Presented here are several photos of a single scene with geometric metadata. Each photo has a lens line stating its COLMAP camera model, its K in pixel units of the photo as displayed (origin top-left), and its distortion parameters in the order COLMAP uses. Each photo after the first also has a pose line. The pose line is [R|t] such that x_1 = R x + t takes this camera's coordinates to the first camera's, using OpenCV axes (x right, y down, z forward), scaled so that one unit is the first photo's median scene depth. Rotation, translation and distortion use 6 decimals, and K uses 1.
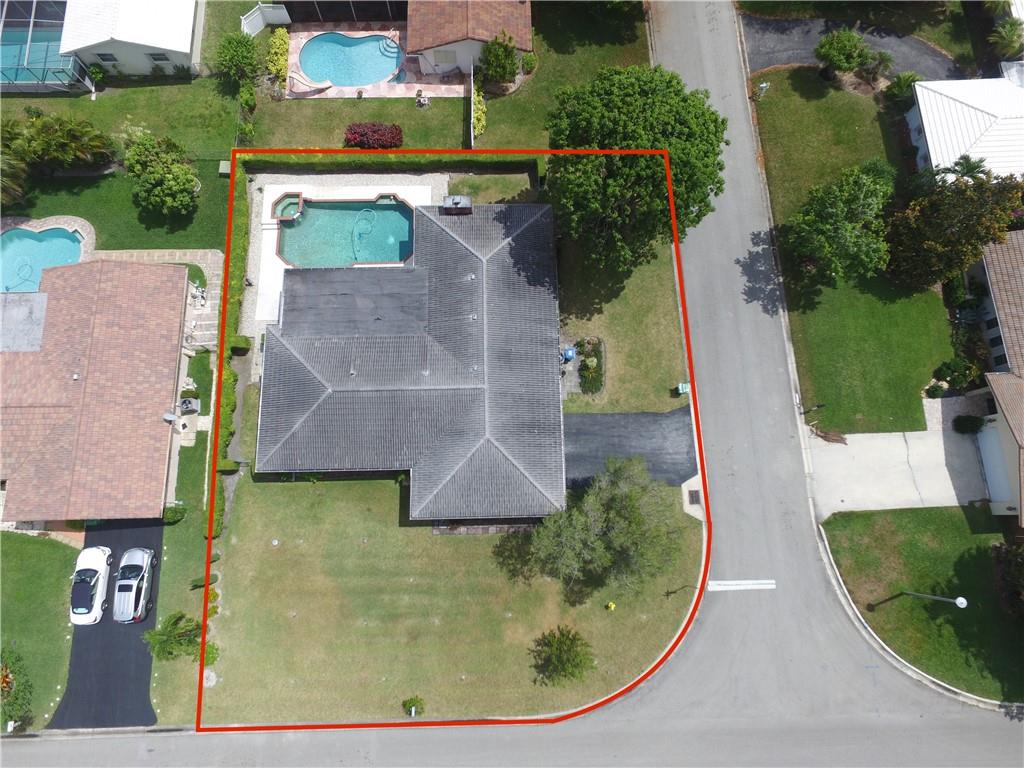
lens RADIAL K [[598.3, 0, 510.4], [0, 598.3, 382.2], [0, 0, 1]] dist [-0.004922, 0.012078]
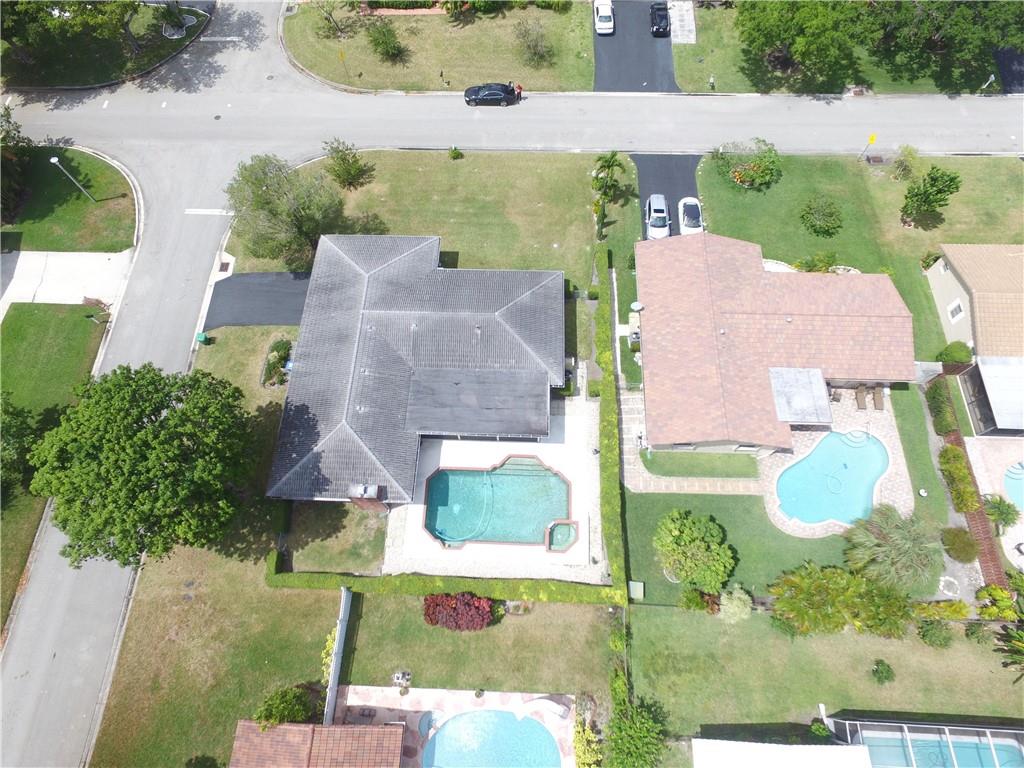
lens RADIAL K [[598.3, 0, 510.4], [0, 598.3, 382.2], [0, 0, 1]] dist [-0.004922, 0.012078]
pose [[-0.998222, -0.048584, 0.034523, -0.331701], [0.059566, -0.793568, 0.605560, -0.694542], [-0.002024, 0.606540, 0.795051, 0.149048]]
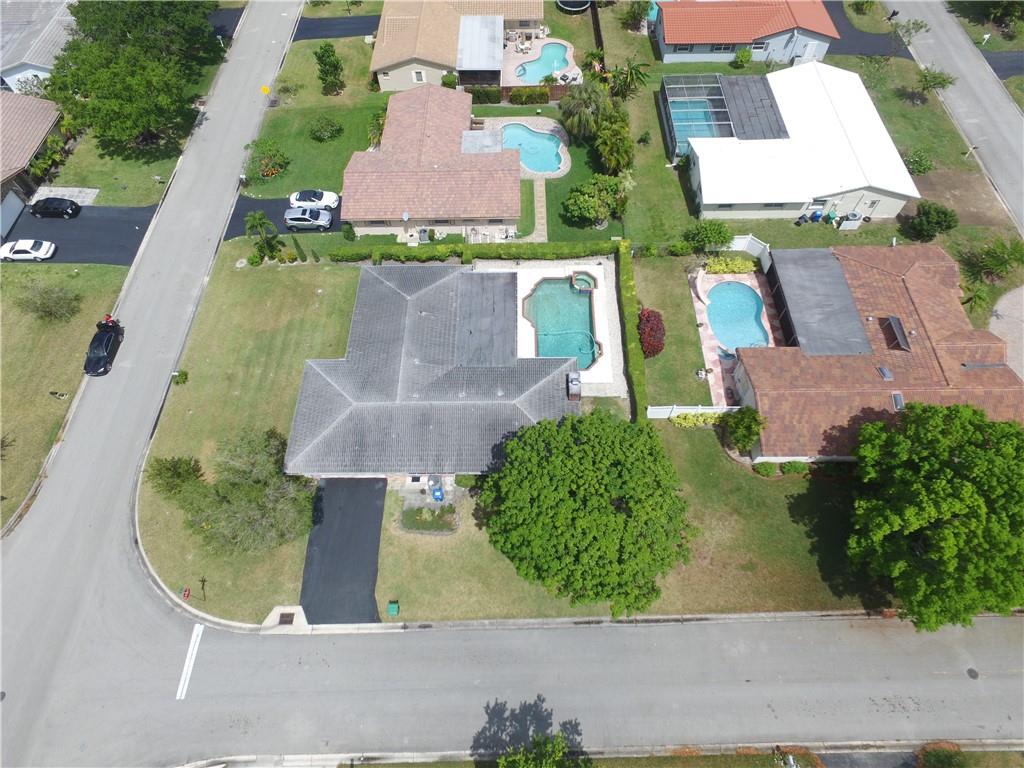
lens RADIAL K [[598.3, 0, 510.4], [0, 598.3, 382.2], [0, 0, 1]] dist [-0.004922, 0.012078]
pose [[-0.025694, 0.850162, -0.525894, 0.469938], [-0.969658, 0.106739, 0.219931, -0.412921], [0.243110, 0.515589, 0.821624, 0.072741]]
